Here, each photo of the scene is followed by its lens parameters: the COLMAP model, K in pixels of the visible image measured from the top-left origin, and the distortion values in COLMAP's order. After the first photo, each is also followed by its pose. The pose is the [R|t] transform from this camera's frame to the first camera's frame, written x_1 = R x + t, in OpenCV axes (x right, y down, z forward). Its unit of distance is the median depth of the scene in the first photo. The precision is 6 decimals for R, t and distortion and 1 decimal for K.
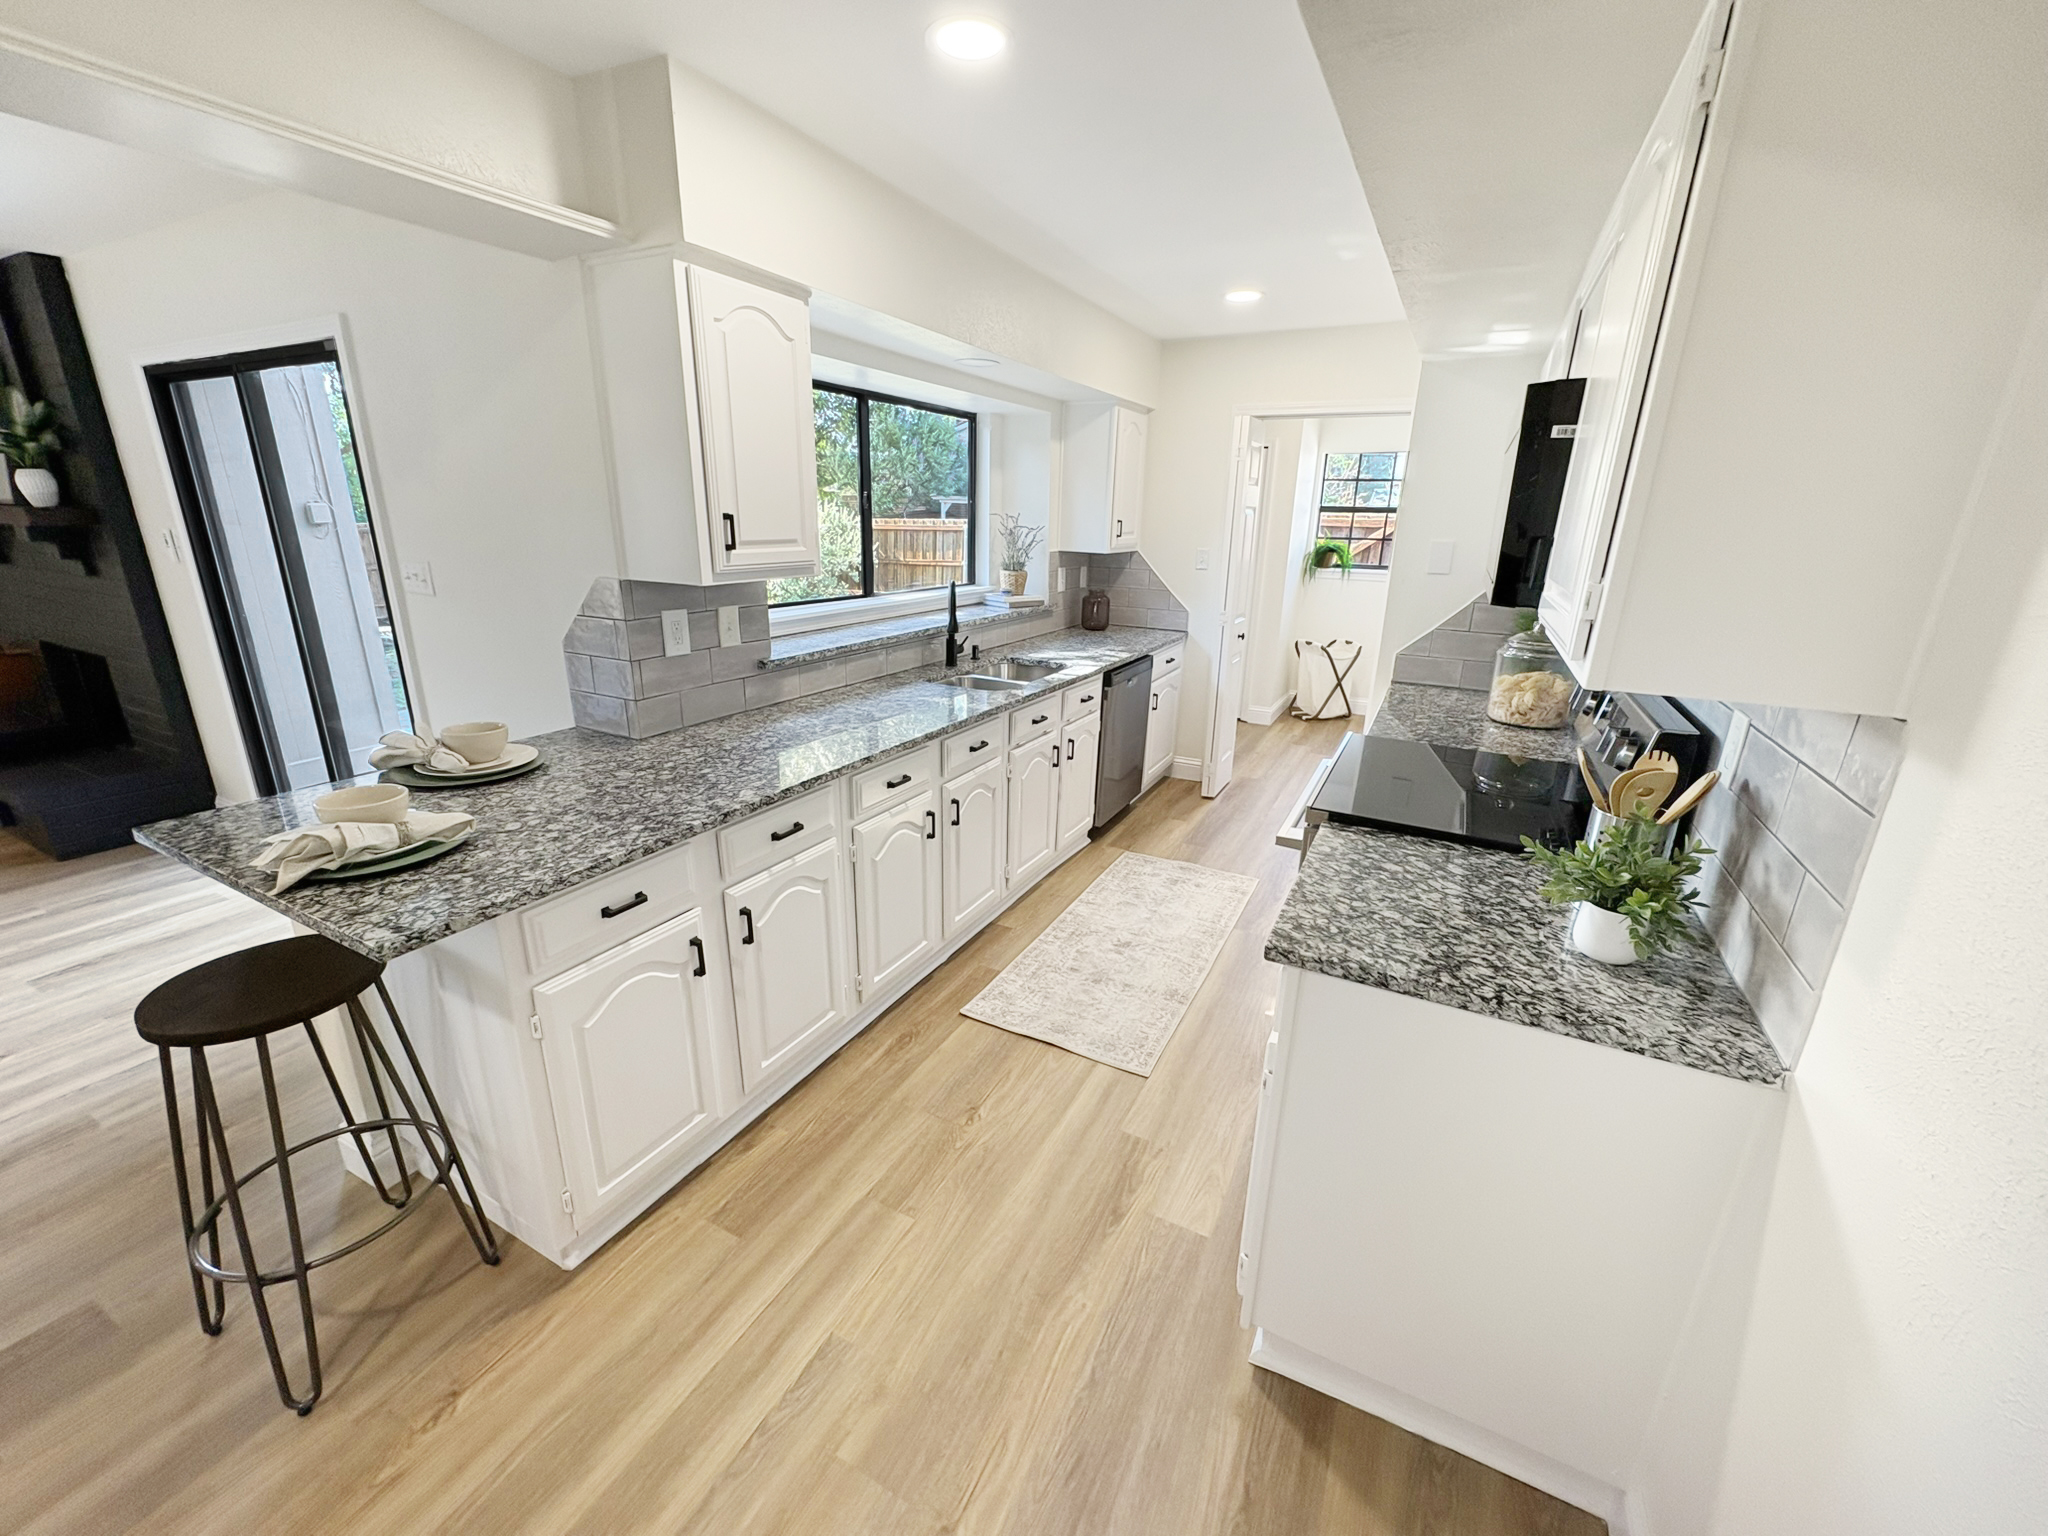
lens RADIAL K [[813.7, 0, 1035.0], [0, 813.7, 768.3], [0, 0, 1]] dist [-0.001069, 0.000321]
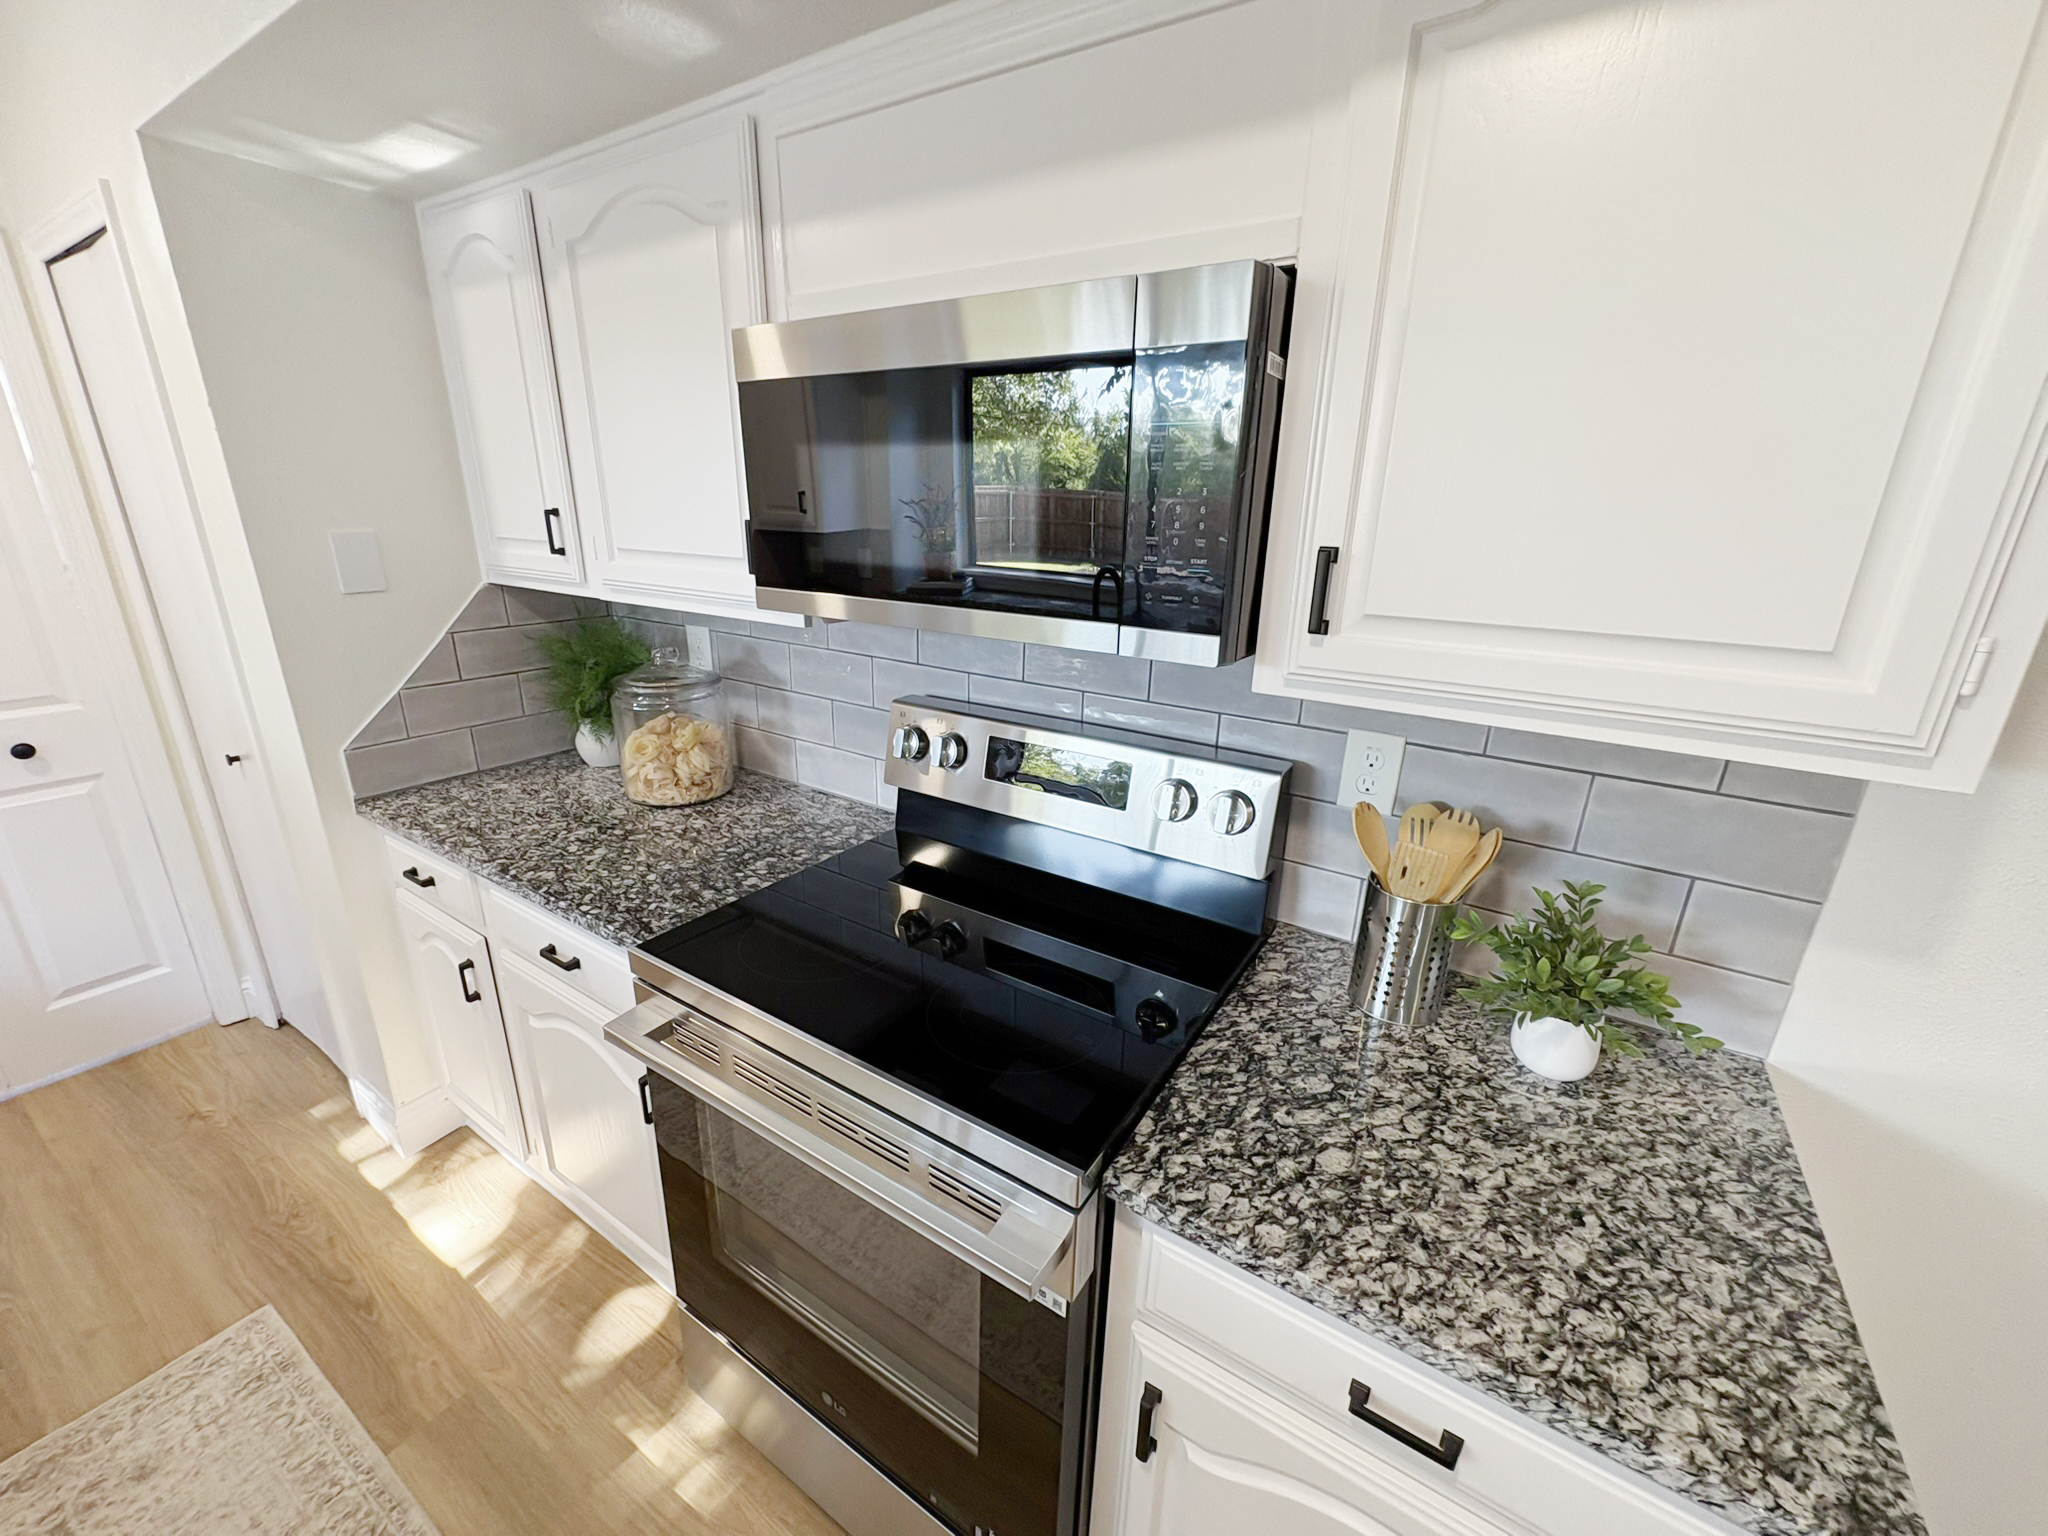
lens RADIAL K [[813.7, 0, 1021.6], [0, 813.7, 767.1], [0, 0, 1]] dist [-0.001069, 0.000321]
pose [[0.105586, -0.328503, 0.938583, -0.012200], [0.280360, 0.915403, 0.288851, -0.369474], [-0.954070, 0.232642, 0.188753, 1.126777]]
